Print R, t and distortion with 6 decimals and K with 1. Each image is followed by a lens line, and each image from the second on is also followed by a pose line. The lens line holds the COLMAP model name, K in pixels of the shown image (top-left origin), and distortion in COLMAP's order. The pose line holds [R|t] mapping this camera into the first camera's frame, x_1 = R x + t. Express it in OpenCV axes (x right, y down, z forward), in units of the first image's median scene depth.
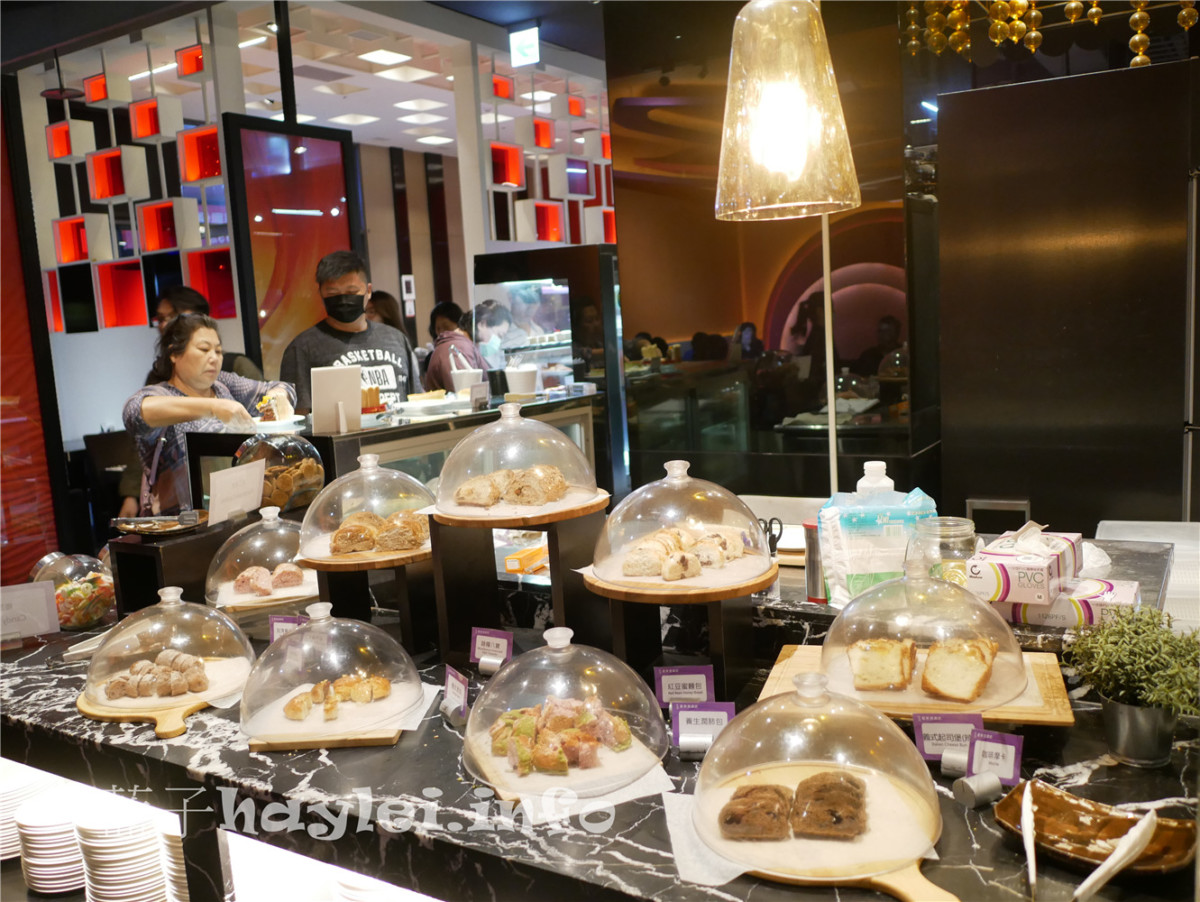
lens RADIAL K [[1026.7, 0, 600.3], [0, 1026.7, 446.9], [0, 0, 1]] dist [-0.016515, -0.000679]
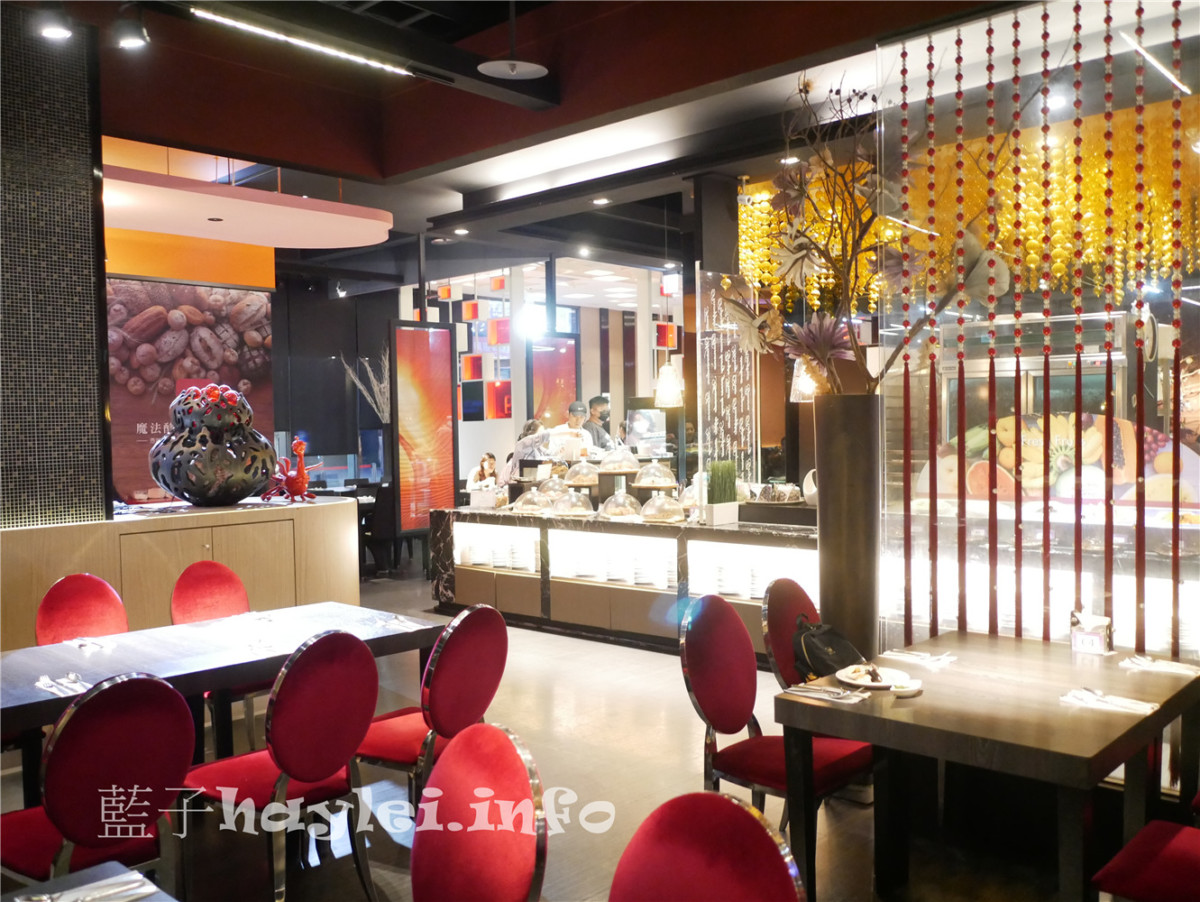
lens RADIAL K [[1026.7, 0, 600.6], [0, 1026.7, 453.2], [0, 0, 1]] dist [-0.016515, -0.000679]
pose [[0.980450, 0.044725, -0.191619, 0.149261], [-0.062568, 0.994144, -0.088104, 0.083907], [0.186556, 0.098371, 0.977507, -0.718240]]
